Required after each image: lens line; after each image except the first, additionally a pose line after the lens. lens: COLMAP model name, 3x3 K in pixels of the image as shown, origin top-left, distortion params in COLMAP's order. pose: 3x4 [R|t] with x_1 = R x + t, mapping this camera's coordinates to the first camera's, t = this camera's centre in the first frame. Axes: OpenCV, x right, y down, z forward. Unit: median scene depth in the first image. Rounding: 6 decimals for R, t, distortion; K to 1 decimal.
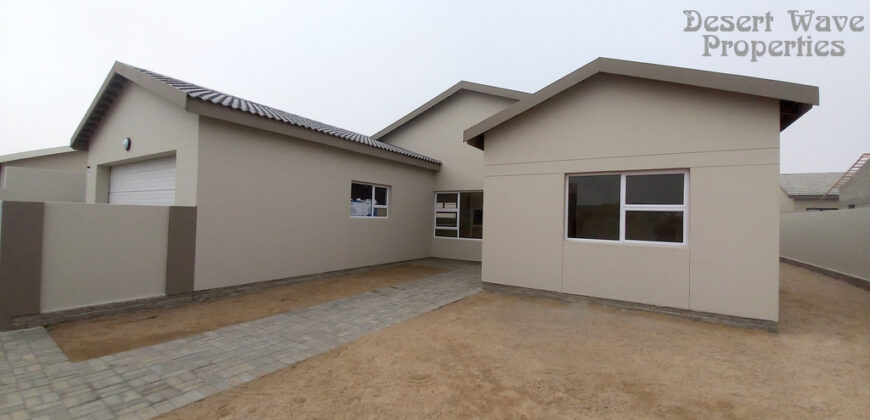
lens RADIAL K [[349.7, 0, 435.0], [0, 349.7, 210.0], [0, 0, 1]] dist [0.000260, -0.000092]
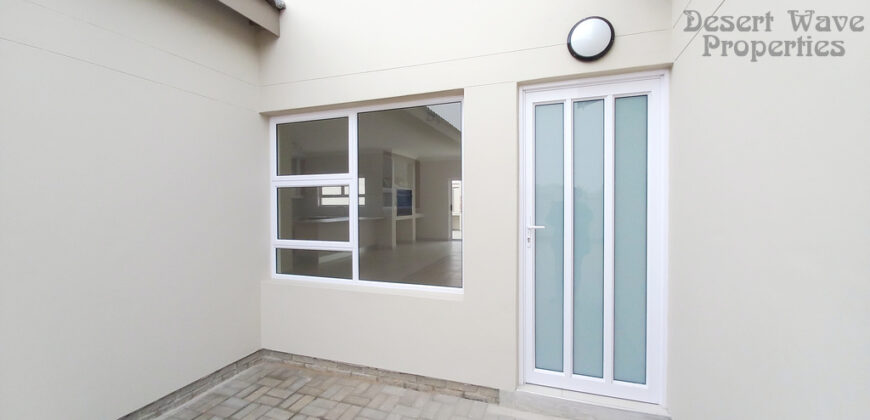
lens RADIAL K [[349.7, 0, 435.0], [0, 349.7, 210.0], [0, 0, 1]] dist [0.000260, -0.000092]
pose [[0.973218, -0.035770, 0.227084, 0.065552], [0.026418, 0.998678, 0.044089, 0.013939], [-0.228360, -0.036909, 0.972877, 0.712484]]
